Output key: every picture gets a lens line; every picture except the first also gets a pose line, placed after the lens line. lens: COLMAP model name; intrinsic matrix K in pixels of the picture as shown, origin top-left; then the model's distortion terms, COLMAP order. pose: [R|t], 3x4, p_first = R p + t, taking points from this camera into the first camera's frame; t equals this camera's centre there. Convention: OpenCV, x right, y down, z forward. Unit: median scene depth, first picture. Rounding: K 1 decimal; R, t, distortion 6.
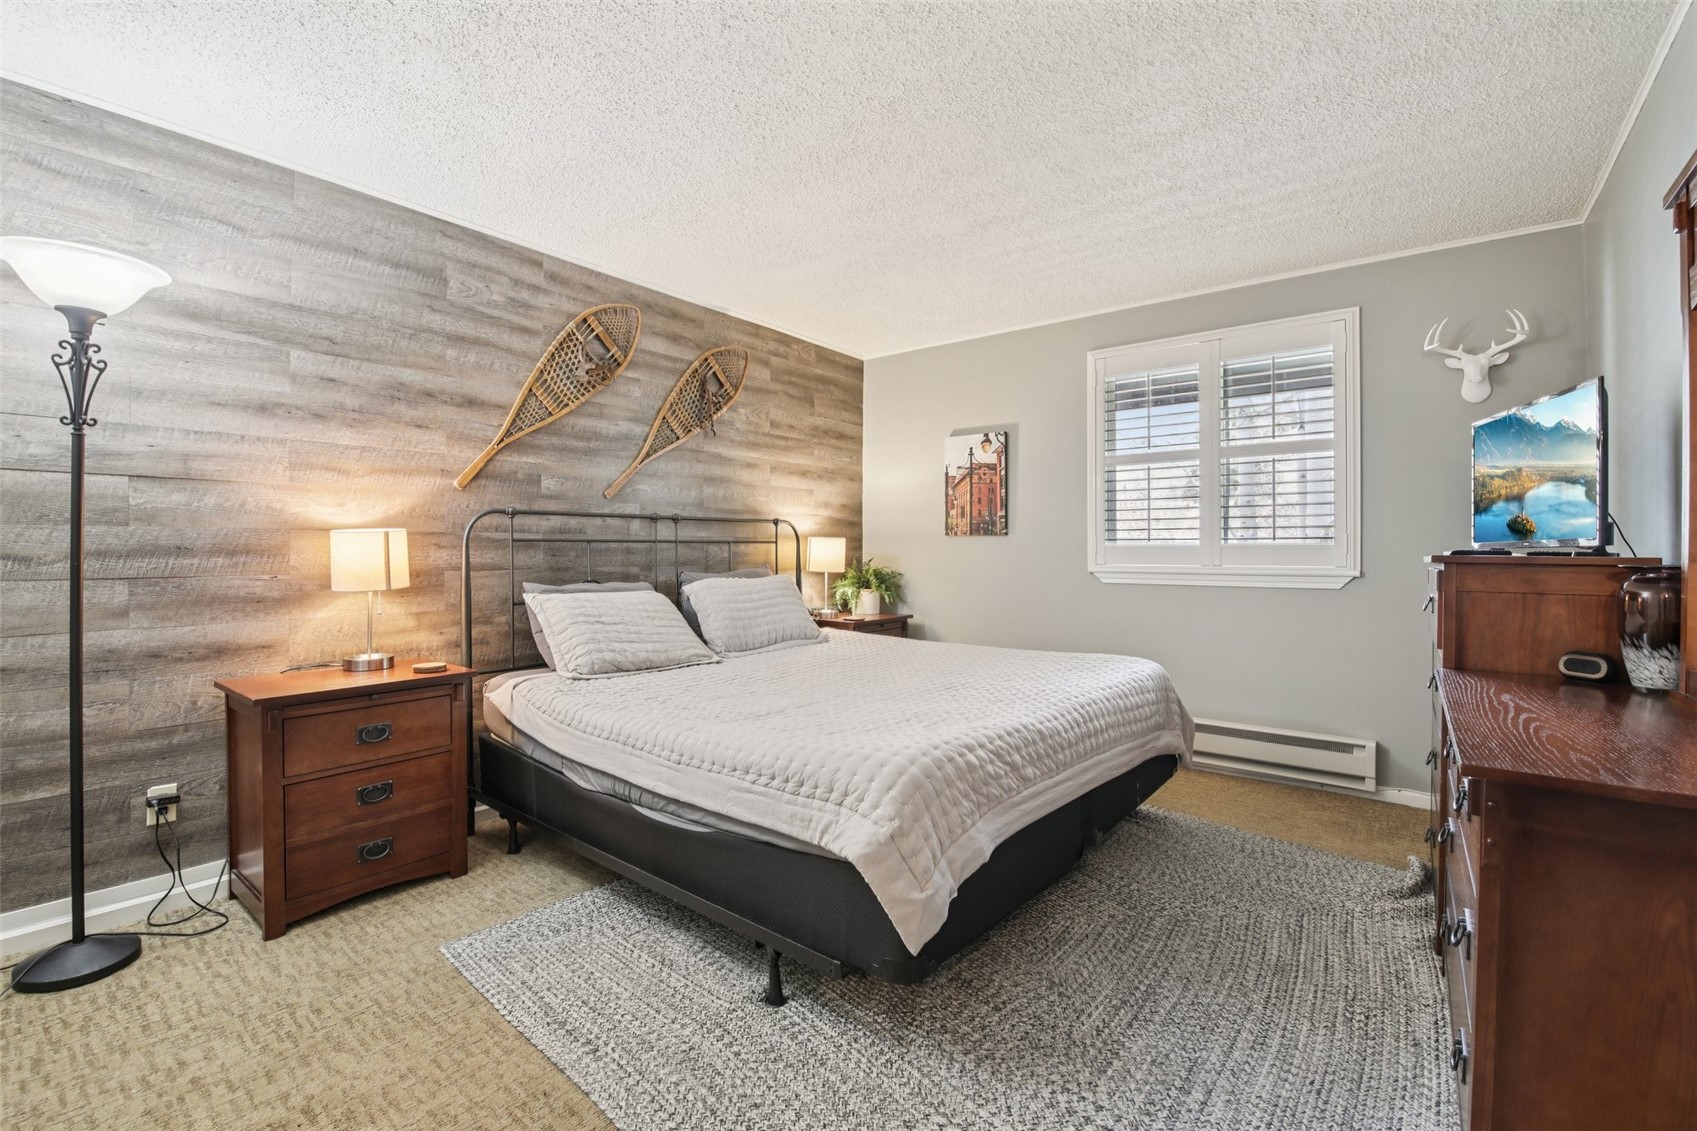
lens RADIAL K [[743.4, 0, 841.6], [0, 743.4, 562.4], [0, 0, 1]] dist [-0.011750, -0.003867]
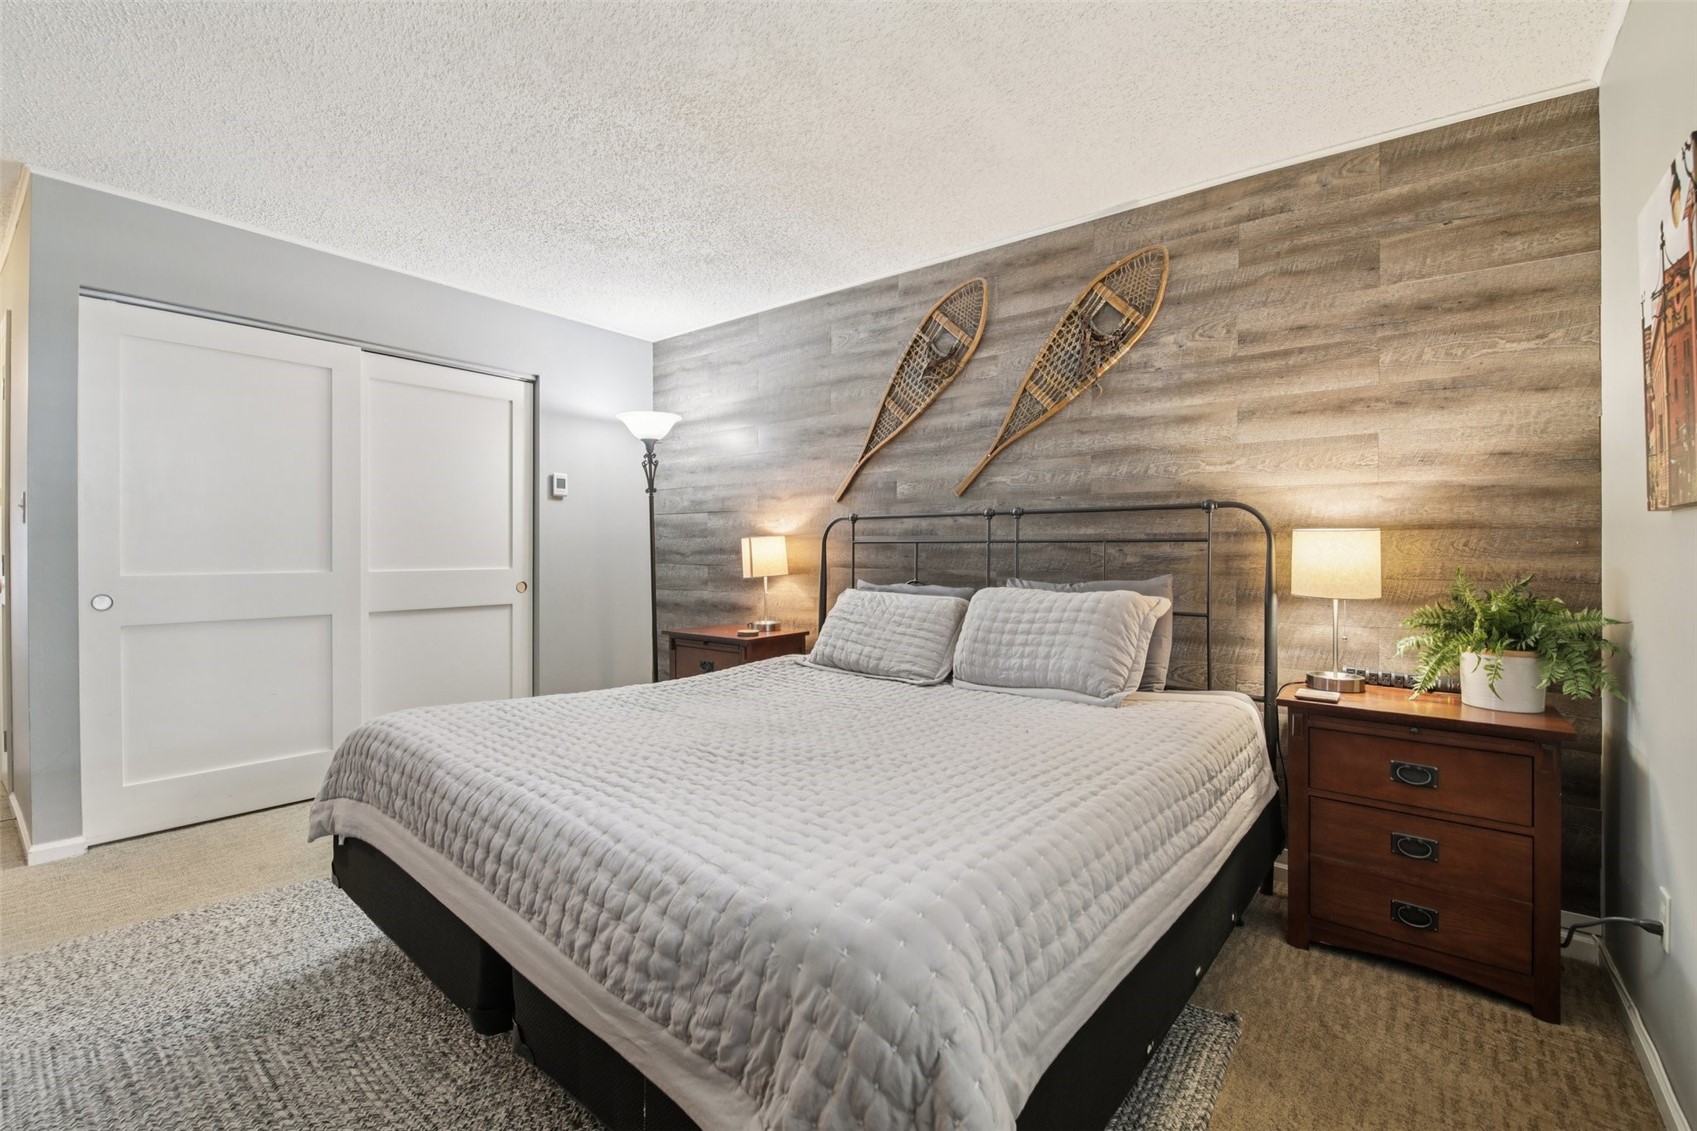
lens RADIAL K [[827.5, 0, 845.1], [0, 827.5, 561.4], [0, 0, 1]] dist [-0.019729, -0.001997]
pose [[-0.065986, 0.010932, -0.997761, 0.631336], [-0.022644, 0.999666, 0.012450, -0.012171], [0.997564, 0.023415, -0.065716, 0.798343]]
